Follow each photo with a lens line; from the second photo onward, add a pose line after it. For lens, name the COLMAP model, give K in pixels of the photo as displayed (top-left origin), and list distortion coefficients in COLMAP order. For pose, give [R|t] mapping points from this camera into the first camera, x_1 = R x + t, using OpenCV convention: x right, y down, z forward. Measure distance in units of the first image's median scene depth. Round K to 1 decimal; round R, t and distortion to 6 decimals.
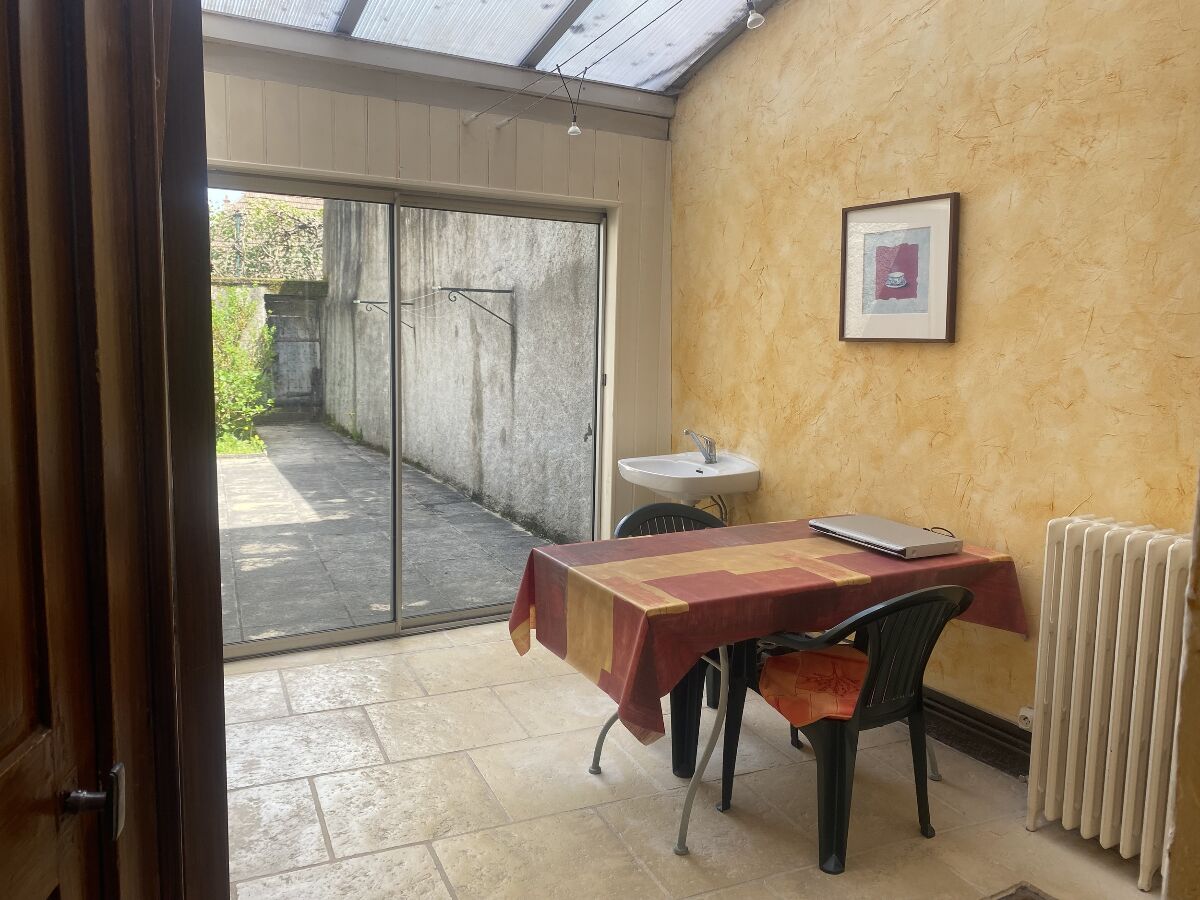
lens RADIAL K [[900.0, 0, 597.2], [0, 900.0, 447.5], [0, 0, 1]] dist [0.024116, -0.013381]
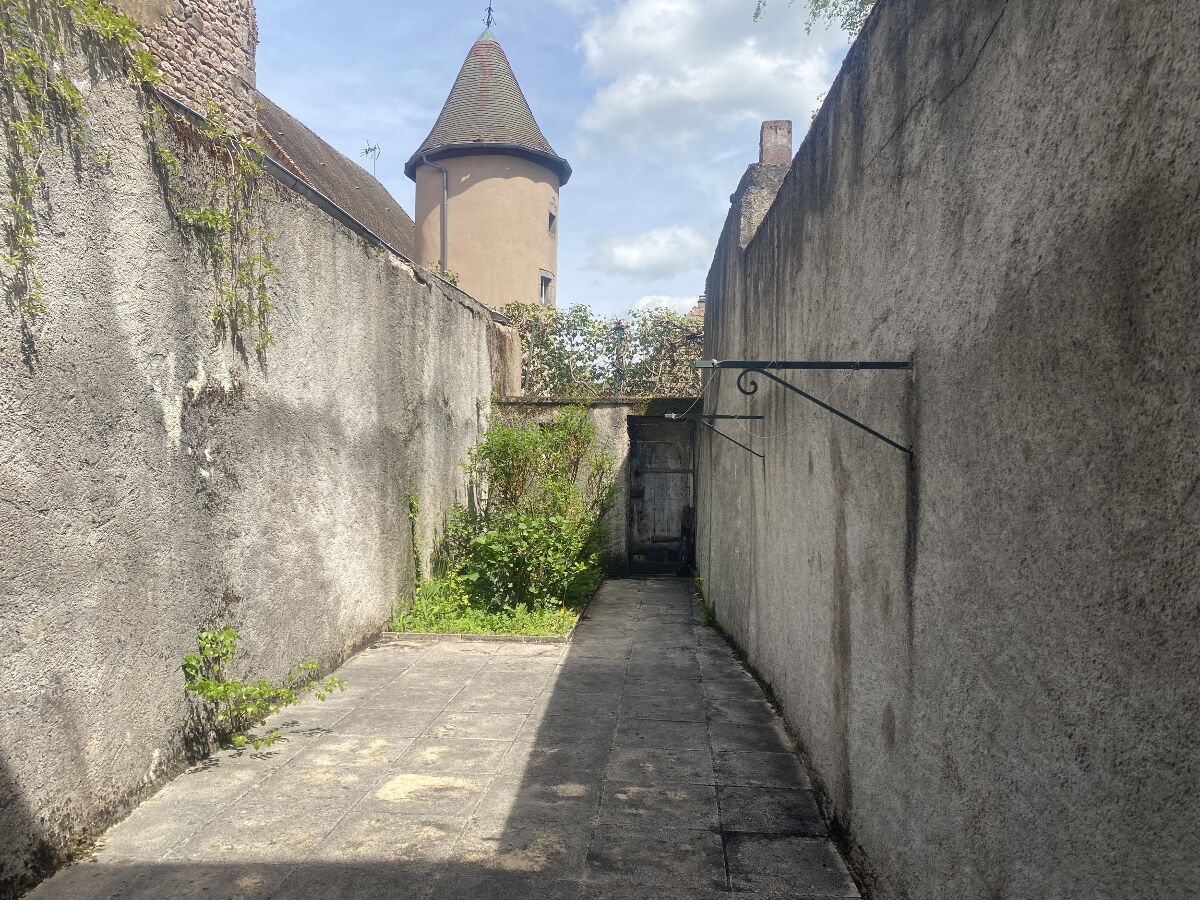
lens RADIAL K [[900.0, 0, 593.8], [0, 900.0, 446.4], [0, 0, 1]] dist [0.024116, -0.013381]
pose [[0.881701, -0.013378, -0.471619, -0.026829], [-0.052361, 0.990649, -0.125990, -0.071541], [0.468894, 0.135780, 0.872756, 0.524726]]
